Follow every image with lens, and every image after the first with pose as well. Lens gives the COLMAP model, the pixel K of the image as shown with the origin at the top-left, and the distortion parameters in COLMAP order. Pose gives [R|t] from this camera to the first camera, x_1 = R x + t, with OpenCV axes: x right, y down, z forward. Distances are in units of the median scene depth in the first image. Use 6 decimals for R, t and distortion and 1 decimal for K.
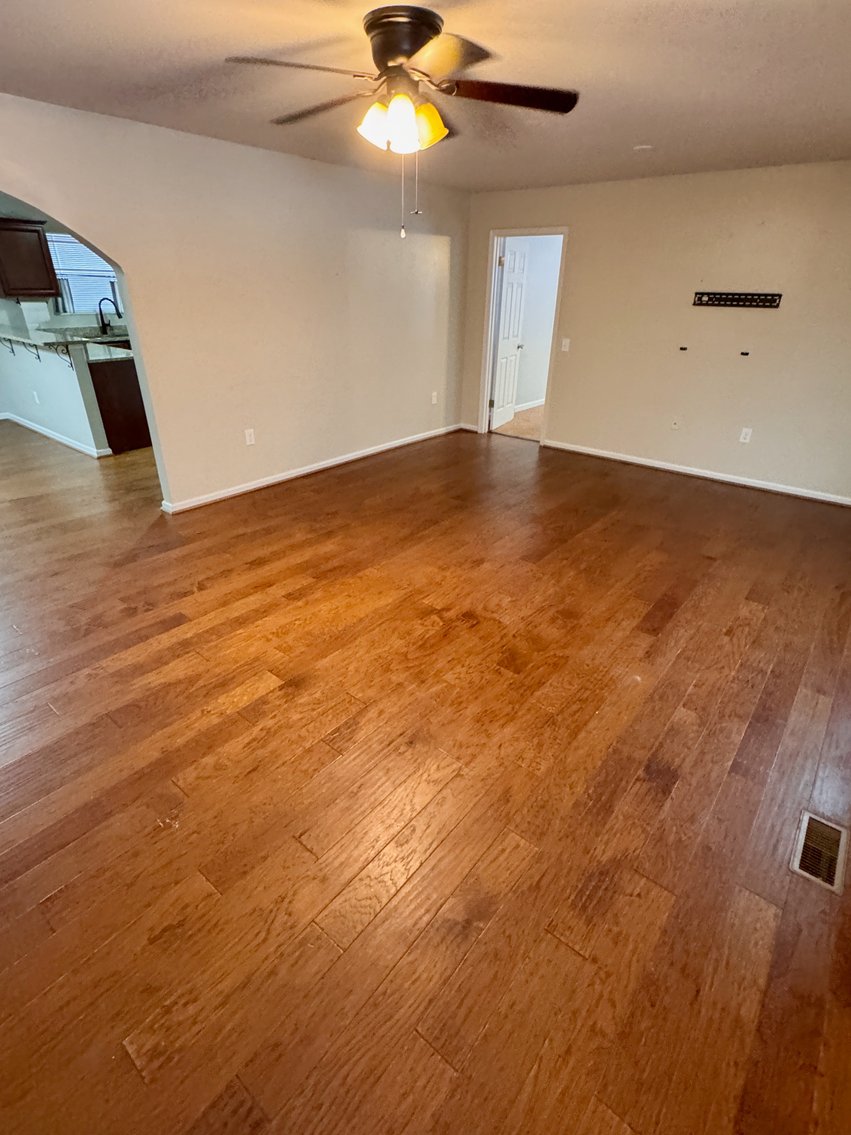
lens RADIAL K [[556.1, 0, 425.5], [0, 556.1, 567.5], [0, 0, 1]] dist [-0.000597, 0.000139]
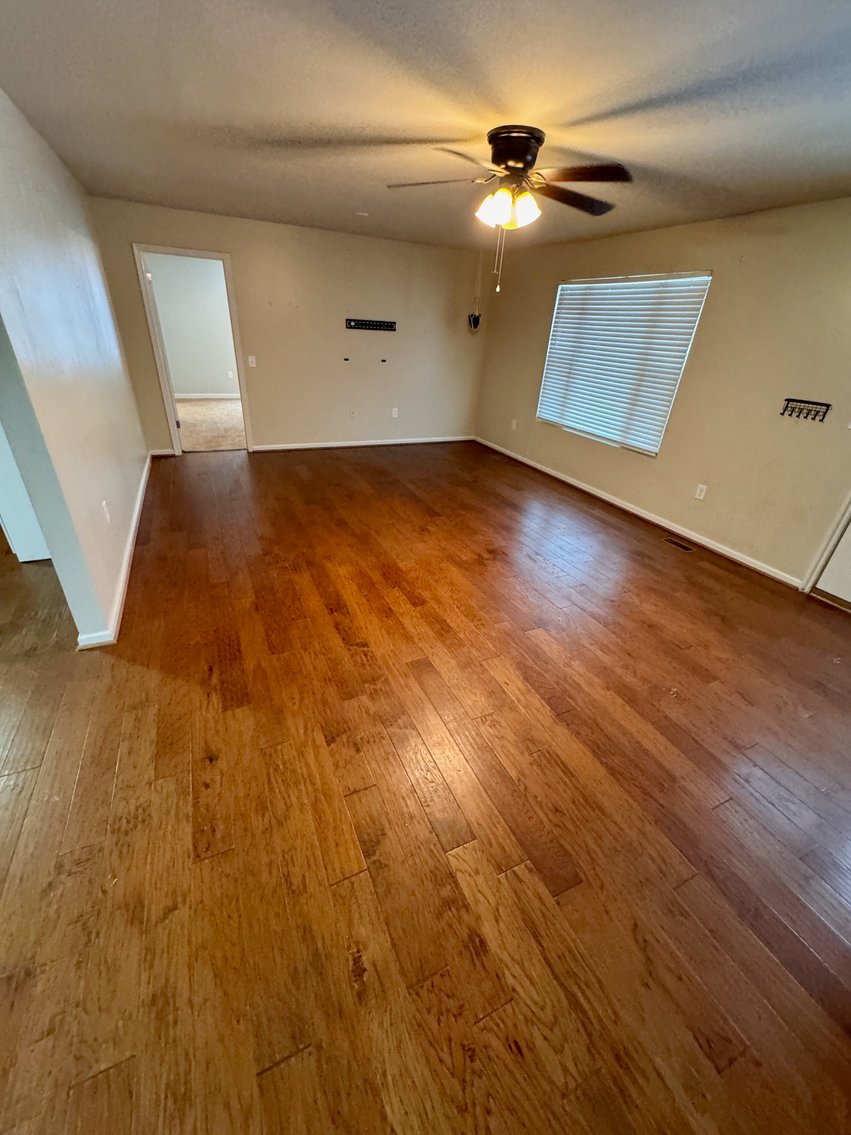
lens RADIAL K [[450.3, 0, 425.5], [0, 450.3, 567.5], [0, 0, 1]] dist [-0.001288, -0.000091]
pose [[0.431823, -0.422536, 0.796864, -0.749344], [0.362764, 0.890237, 0.275464, -0.208465], [-0.825791, 0.170122, 0.537706, 0.387995]]
